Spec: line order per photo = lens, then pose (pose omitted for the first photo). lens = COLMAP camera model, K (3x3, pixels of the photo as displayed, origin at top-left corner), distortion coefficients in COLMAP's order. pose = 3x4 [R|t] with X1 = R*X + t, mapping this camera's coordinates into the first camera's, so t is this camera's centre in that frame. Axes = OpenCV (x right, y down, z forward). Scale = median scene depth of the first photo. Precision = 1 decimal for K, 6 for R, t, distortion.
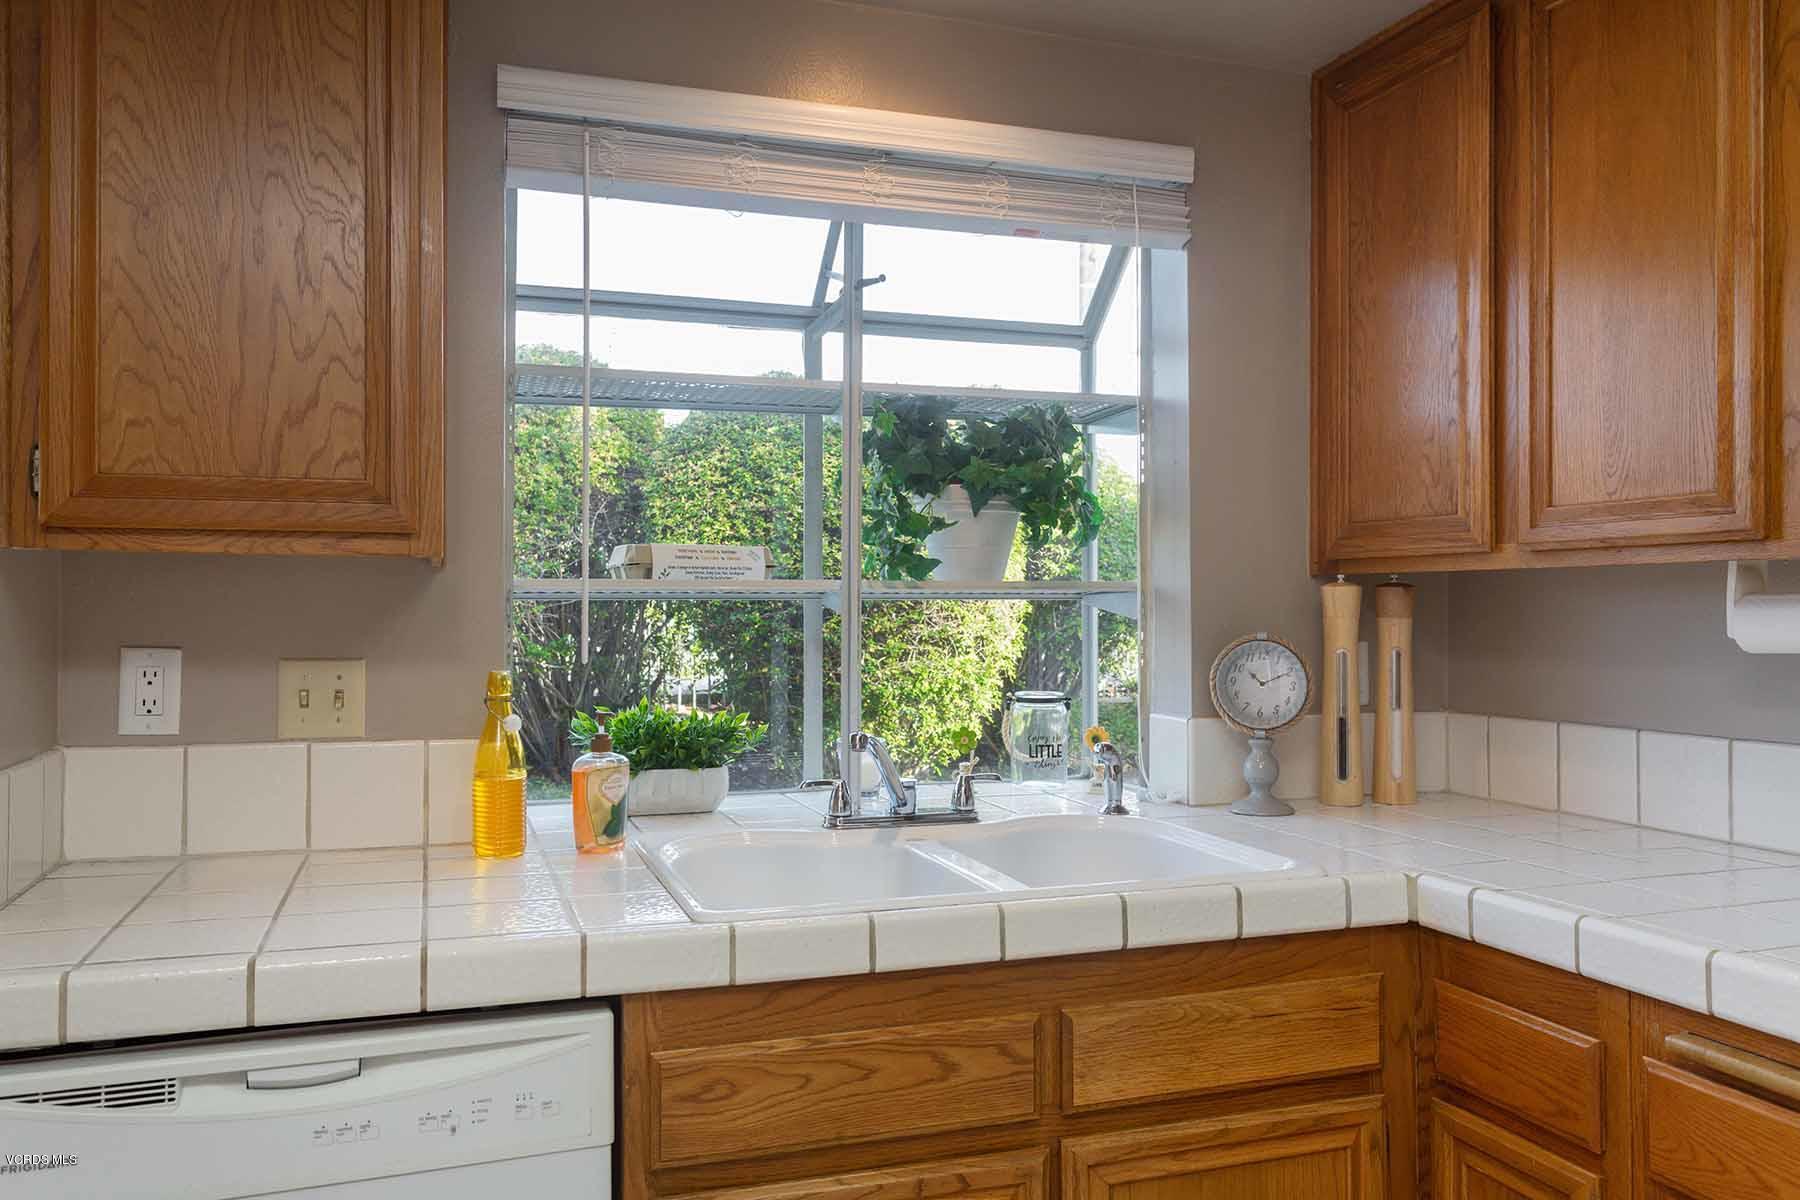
lens RADIAL K [[1567.1, 0, 902.3], [0, 1567.1, 483.0], [0, 0, 1]] dist [0.005258, 0.010925]
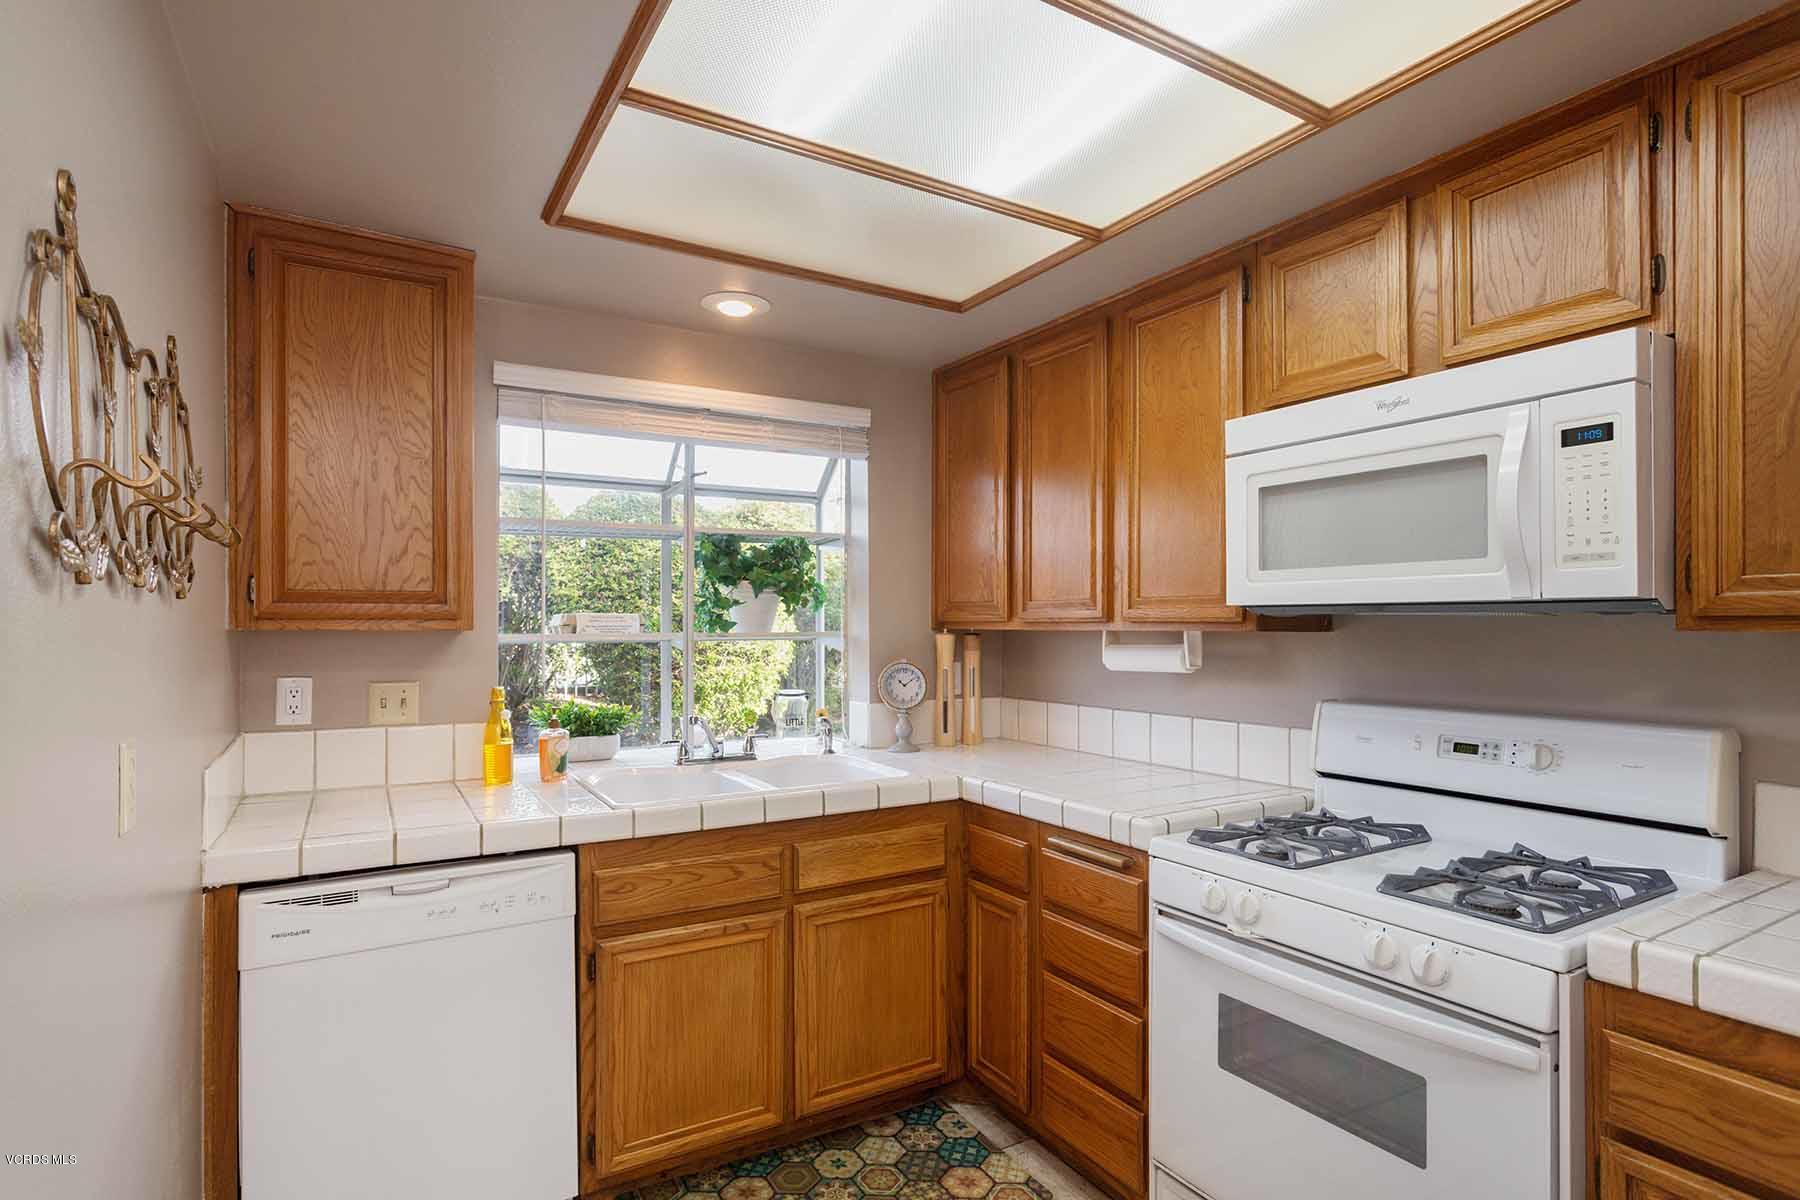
lens RADIAL K [[966.5, 0, 902.0], [0, 966.5, 604.9], [0, 0, 1]] dist [-0.001195, 0.002570]
pose [[0.982110, -0.000277, 0.188307, 0.000395], [-0.009304, 0.998706, 0.049997, -0.047845], [-0.188078, -0.050855, 0.980837, -0.260460]]
